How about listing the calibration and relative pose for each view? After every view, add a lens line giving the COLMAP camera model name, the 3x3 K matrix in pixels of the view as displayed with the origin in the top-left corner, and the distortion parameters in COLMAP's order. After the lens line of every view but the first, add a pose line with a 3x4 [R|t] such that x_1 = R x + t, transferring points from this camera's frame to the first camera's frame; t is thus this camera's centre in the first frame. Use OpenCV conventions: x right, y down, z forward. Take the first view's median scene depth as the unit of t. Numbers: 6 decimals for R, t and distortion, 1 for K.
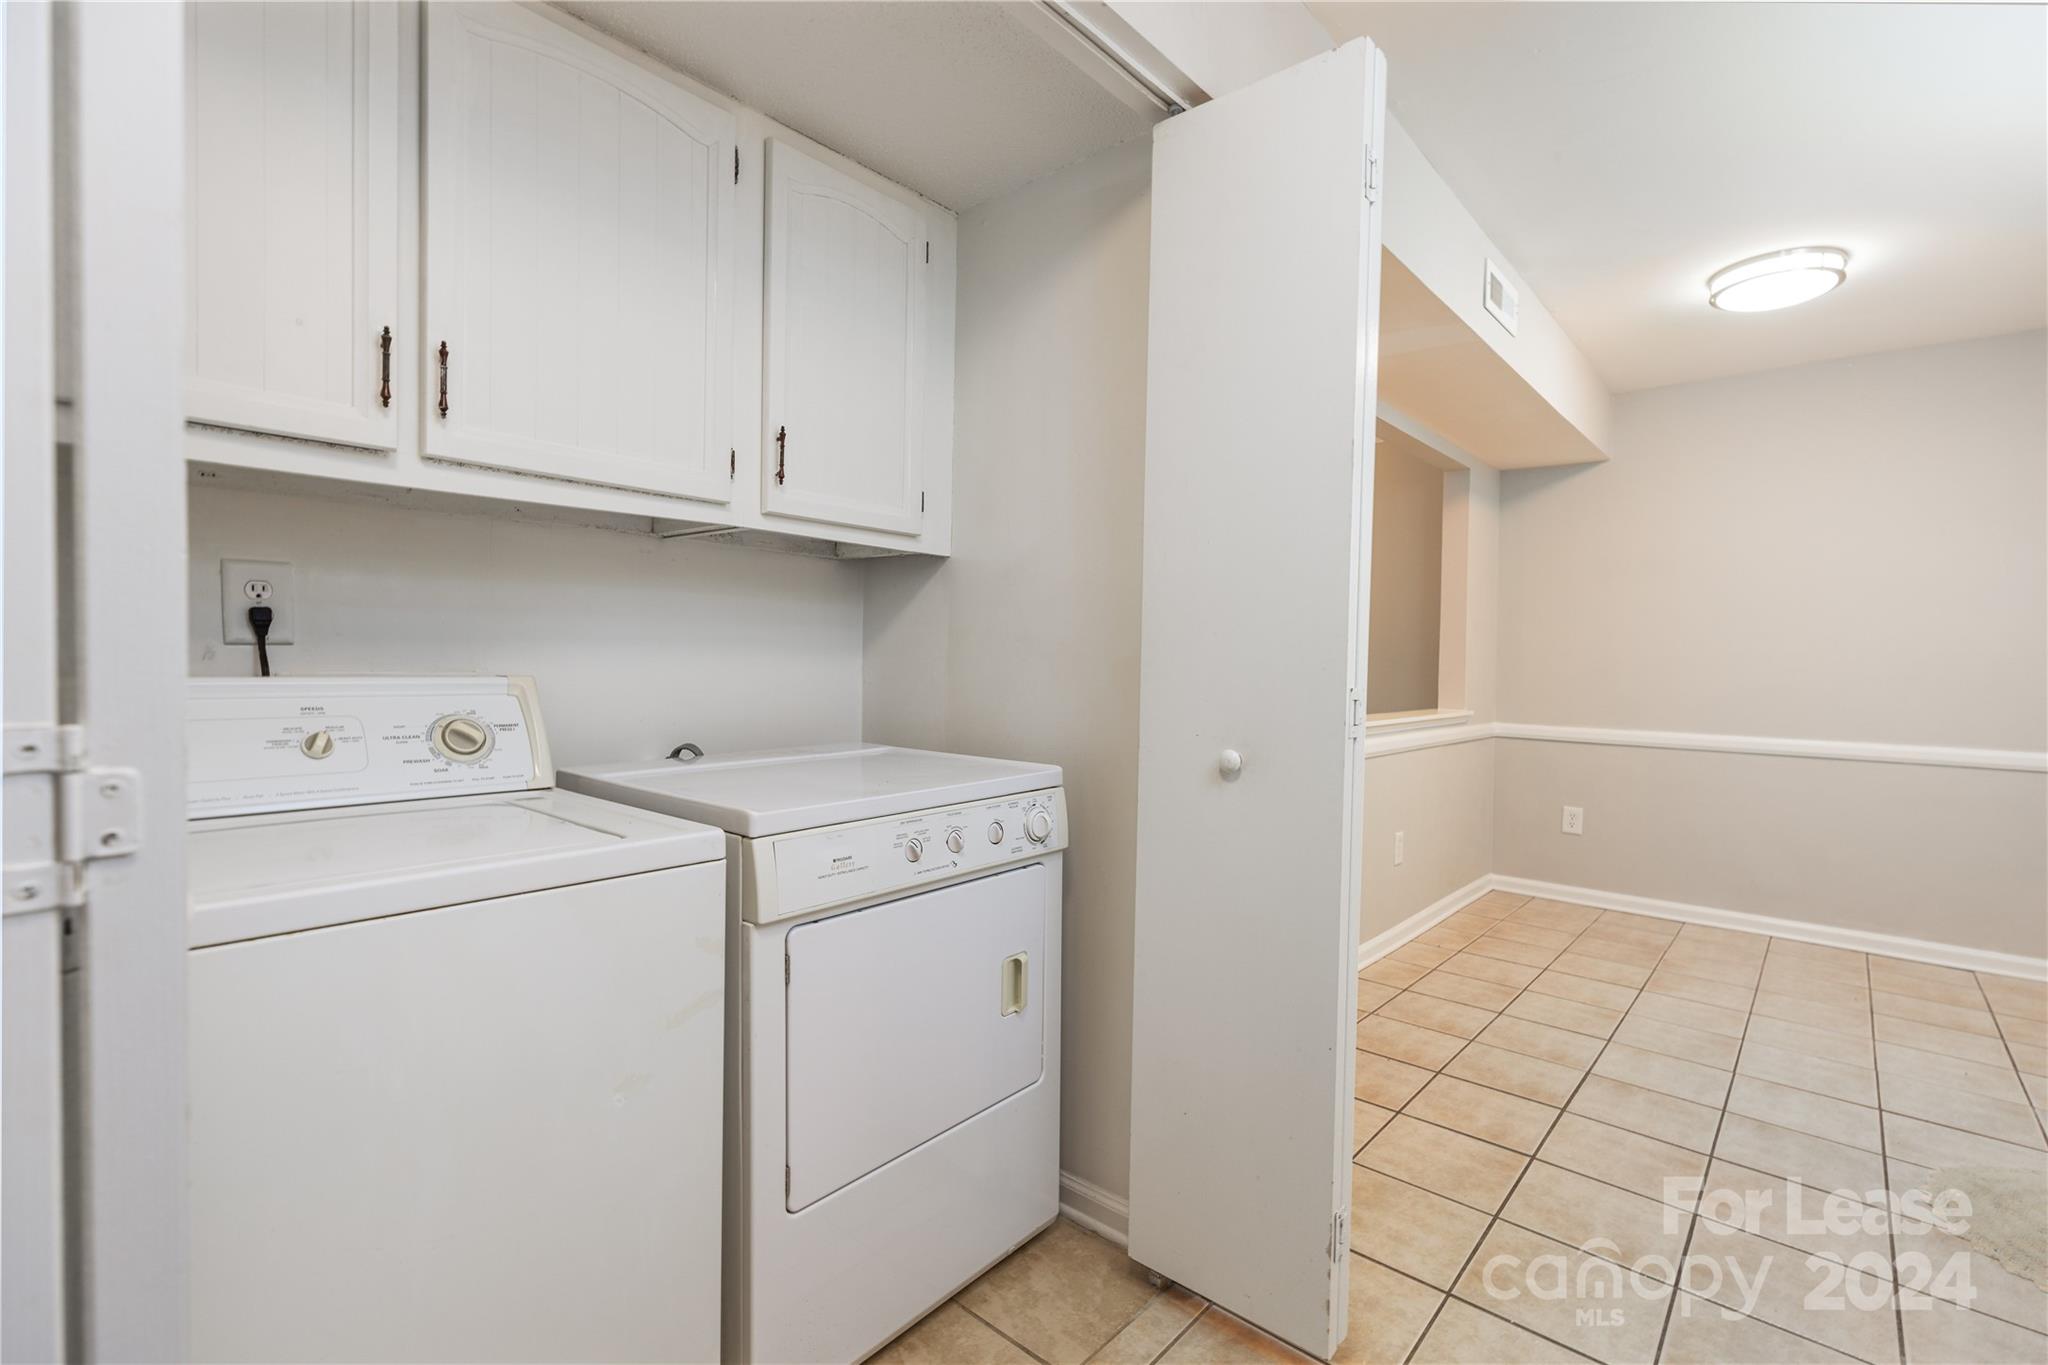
lens RADIAL K [[921.8, 0, 1070.9], [0, 921.8, 664.5], [0, 0, 1]] dist [0.030931, -0.000091]
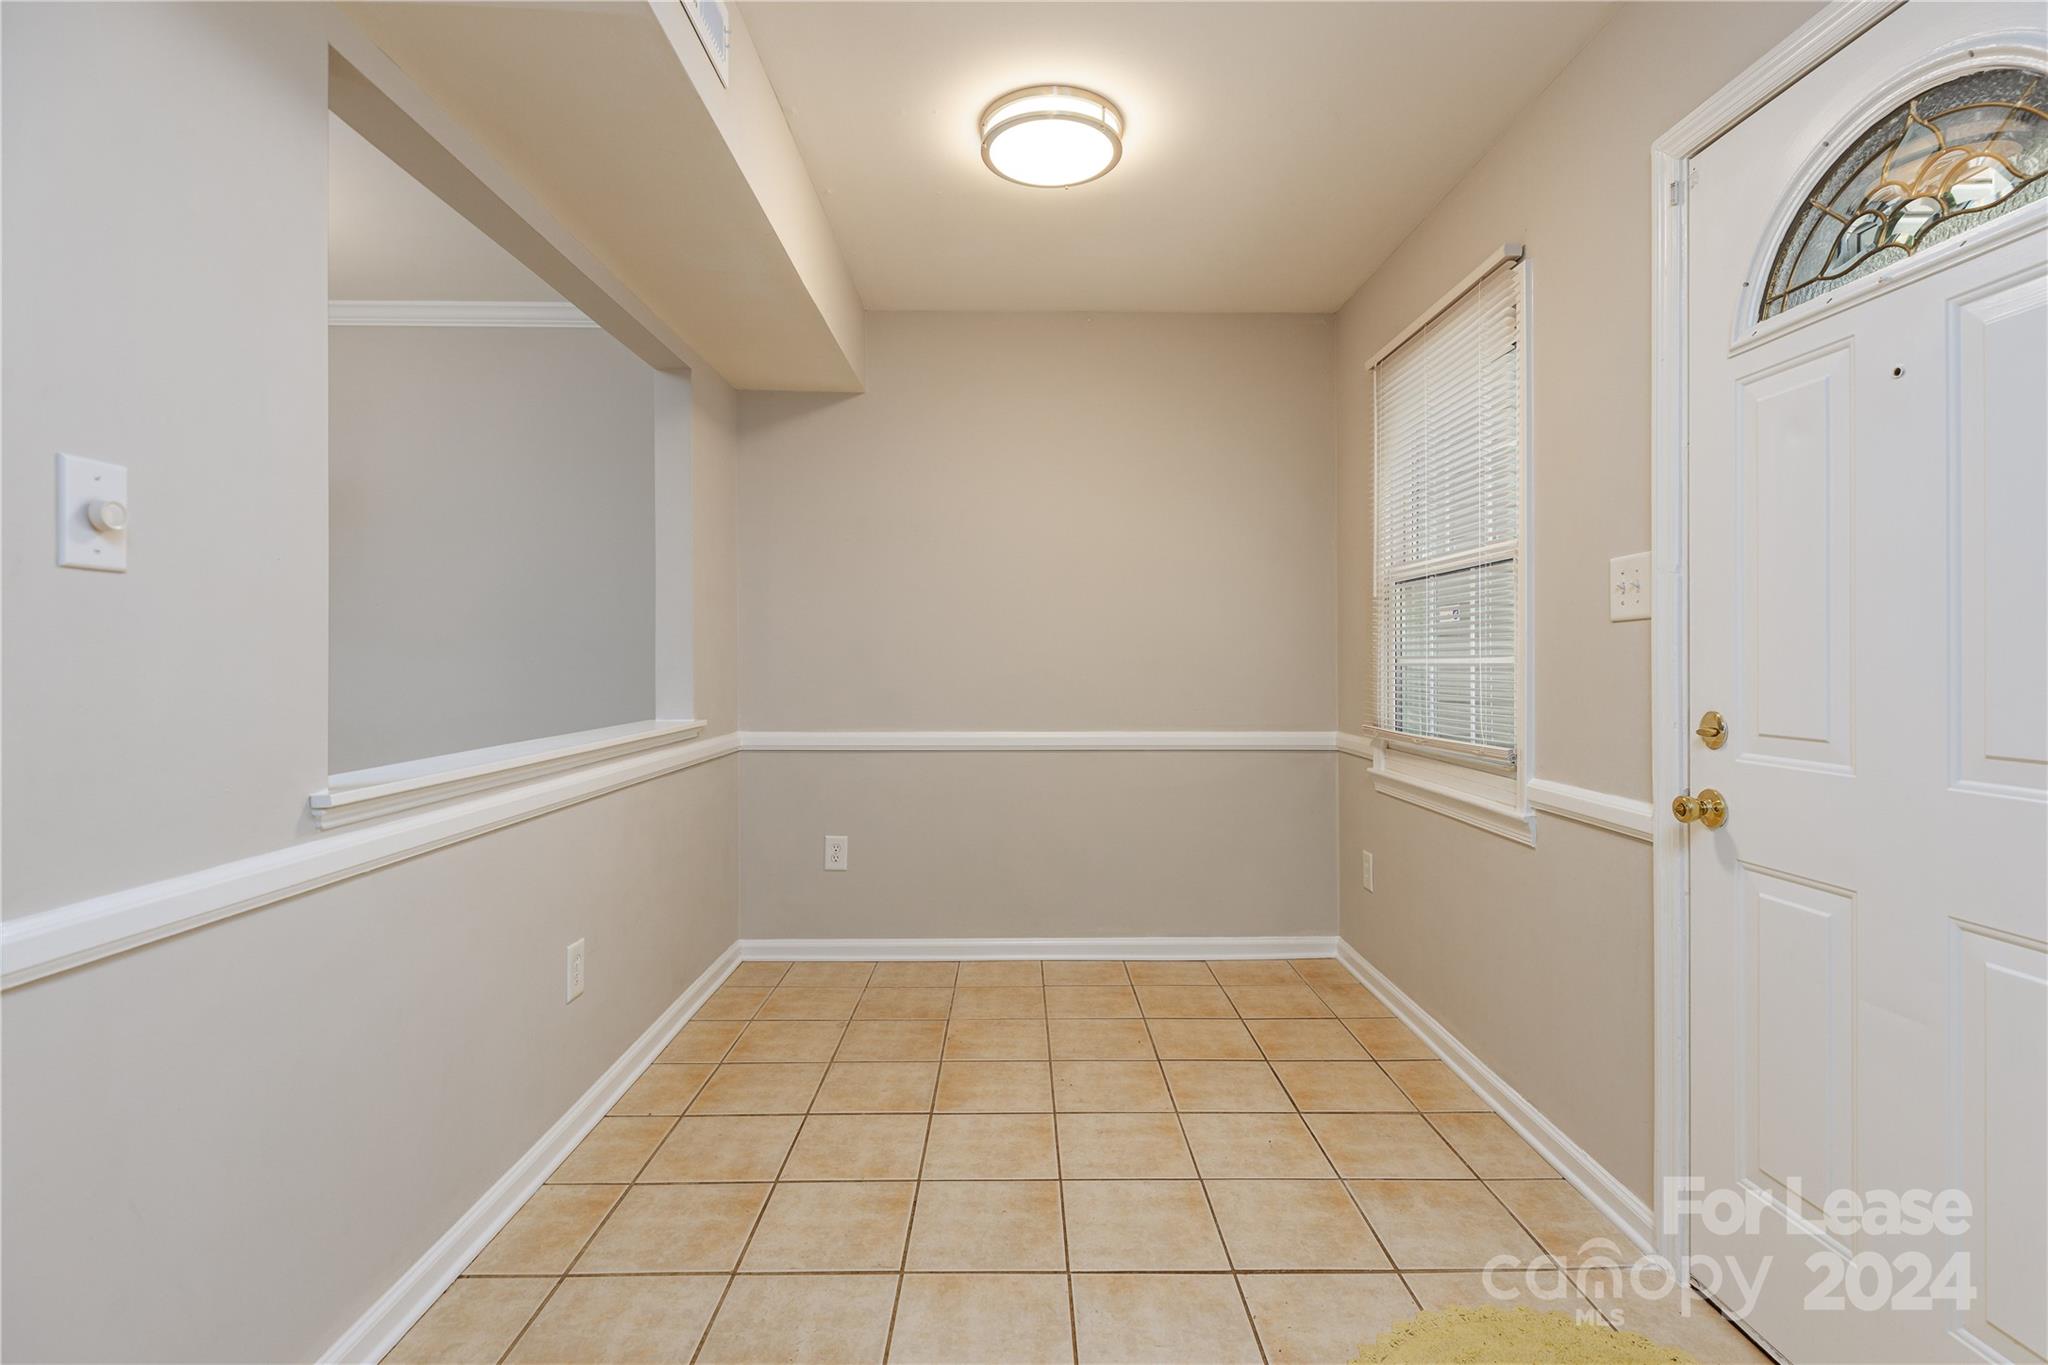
lens RADIAL K [[939.7, 0, 1015.8], [0, 939.7, 684.0], [0, 0, 1]] dist [0.003434, -0.000050]
pose [[0.770113, -0.038741, 0.636730, 0.199068], [0.021805, 0.999170, 0.034420, 0.005746], [-0.637535, -0.012624, 0.770318, 0.375040]]
